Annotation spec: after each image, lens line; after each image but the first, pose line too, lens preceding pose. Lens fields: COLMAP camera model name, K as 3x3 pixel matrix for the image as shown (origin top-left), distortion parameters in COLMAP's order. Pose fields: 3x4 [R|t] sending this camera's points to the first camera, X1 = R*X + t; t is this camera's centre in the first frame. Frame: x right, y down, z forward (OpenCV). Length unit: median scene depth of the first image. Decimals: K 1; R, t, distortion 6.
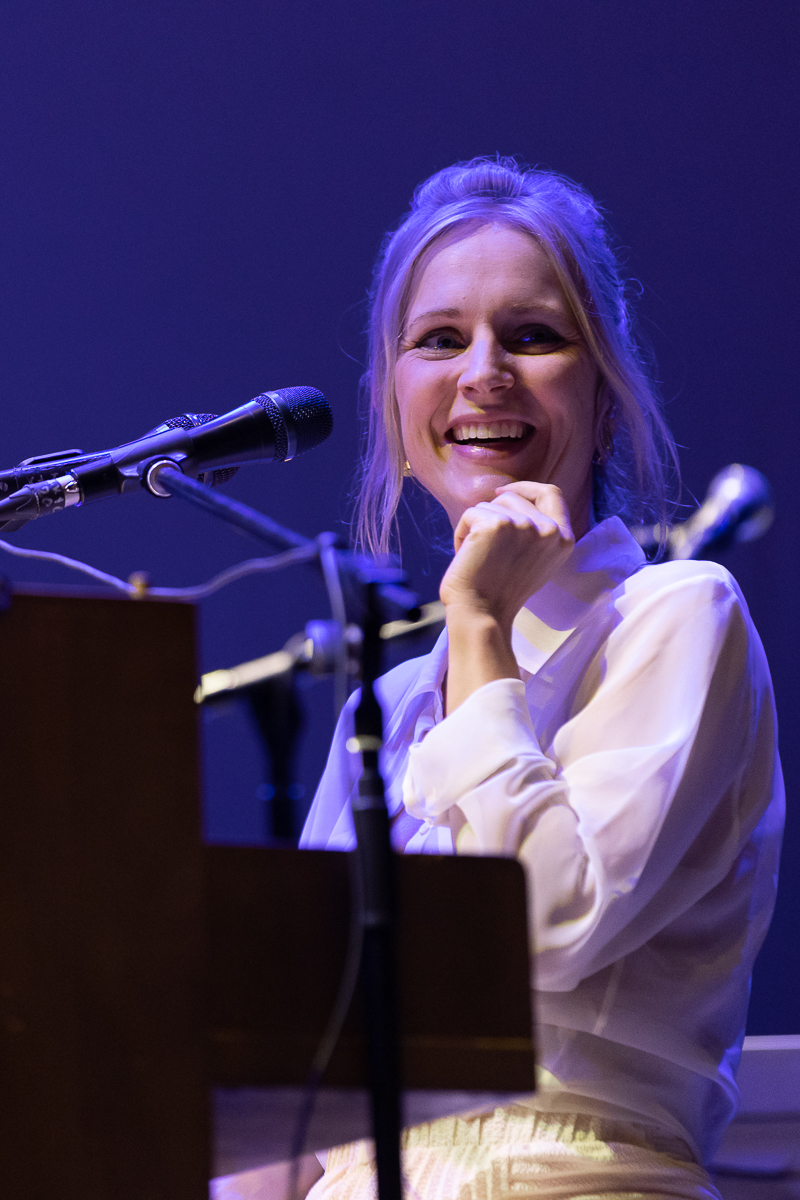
lens RADIAL K [[7467.1, 0, 401.3], [0, 7467.1, 604.6], [0, 0, 1]] dist [0.186254, 0.000000]
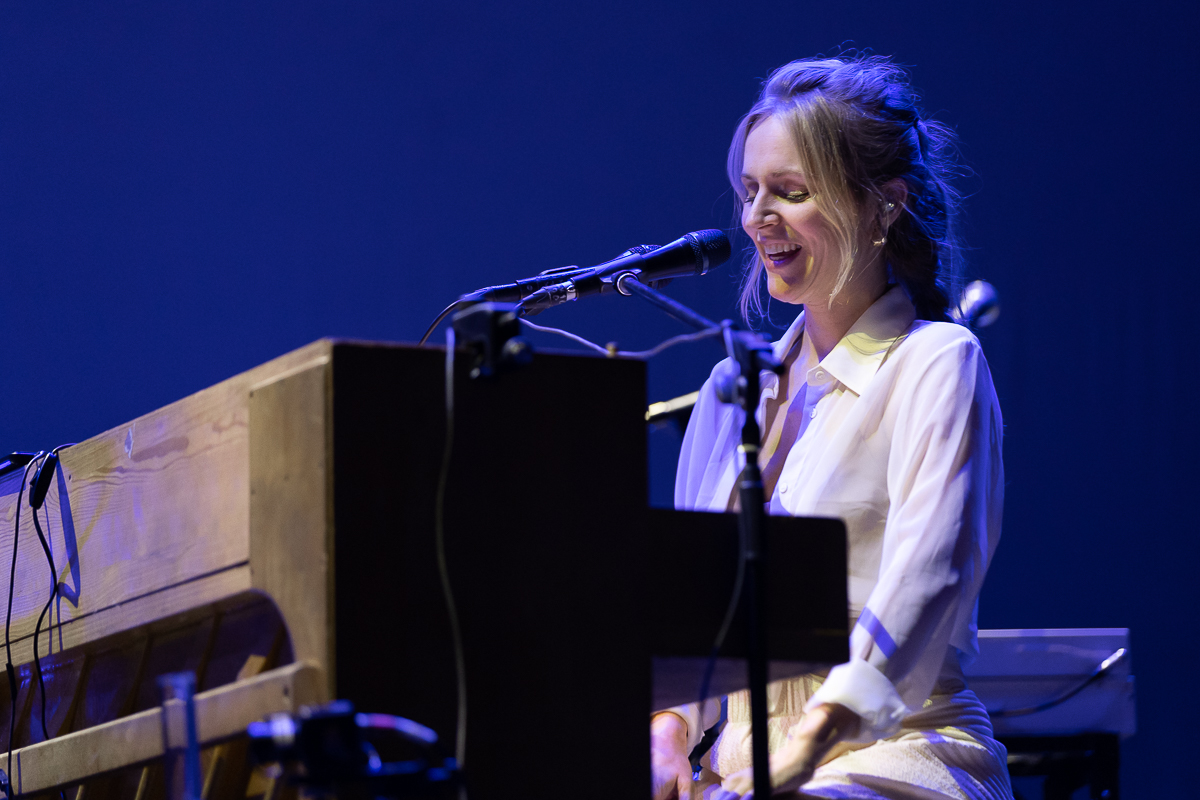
lens RADIAL K [[5716.5, 0, 600.0], [0, 5716.5, 399.8], [0, 0, 1]] dist [-0.534524, 0.000000]
pose [[0.999393, 0.013632, -0.032071, 0.002679], [-0.012990, 0.999713, 0.020147, -0.016690], [0.032336, -0.019719, 0.999283, -0.250332]]
